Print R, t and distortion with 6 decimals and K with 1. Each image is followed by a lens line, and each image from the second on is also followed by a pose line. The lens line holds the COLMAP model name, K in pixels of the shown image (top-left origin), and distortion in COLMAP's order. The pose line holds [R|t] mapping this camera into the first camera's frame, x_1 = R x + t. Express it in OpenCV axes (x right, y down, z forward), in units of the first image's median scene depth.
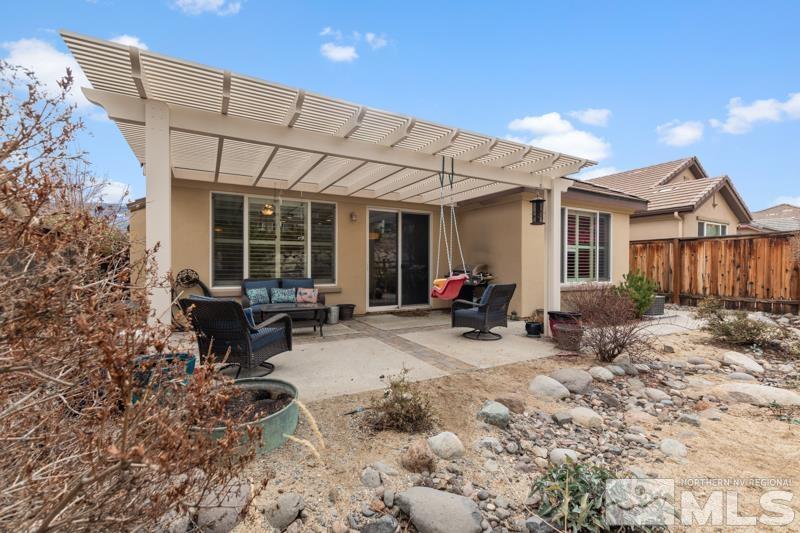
lens RADIAL K [[351.8, 0, 400.0], [0, 351.8, 266.5], [0, 0, 1]] dist [-0.003359, -0.000772]
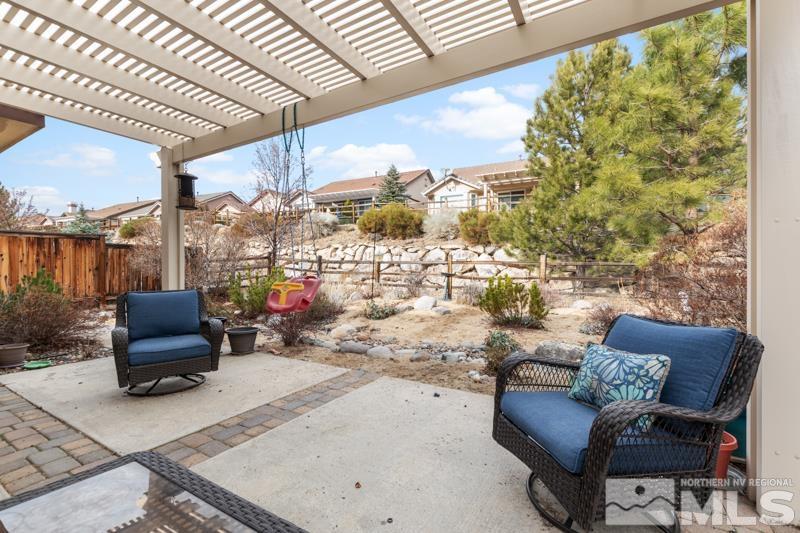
lens RADIAL K [[347.4, 0, 403.4], [0, 347.4, 267.5], [0, 0, 1]] dist [-0.001363, -0.000157]
pose [[-0.503848, -0.004279, 0.863782, -0.563898], [0.005558, 0.999951, 0.008195, -0.001009], [-0.863775, 0.008930, -0.503799, 1.144585]]
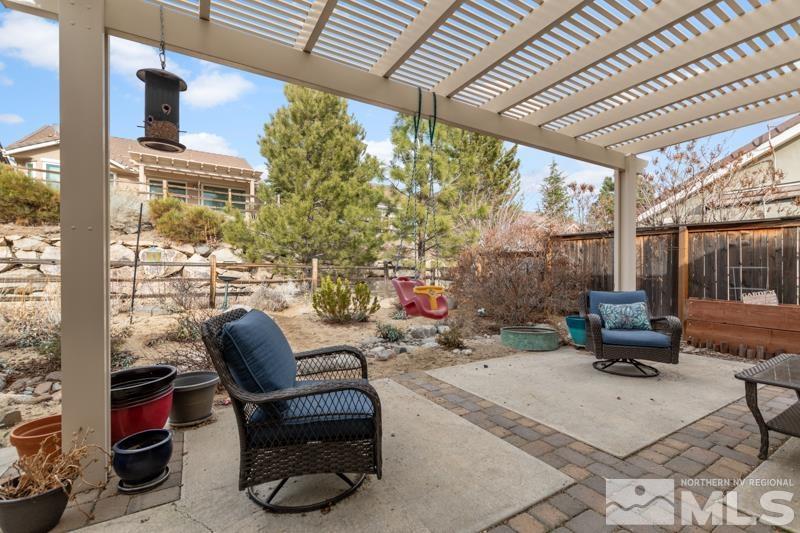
lens RADIAL K [[351.8, 0, 400.0], [0, 351.8, 266.5], [0, 0, 1]] dist [-0.003359, -0.000772]
pose [[-0.999570, -0.004217, -0.029016, 0.193787], [-0.004063, 0.999977, -0.005347, 0.005168], [0.029038, -0.005227, -0.999565, 1.612052]]
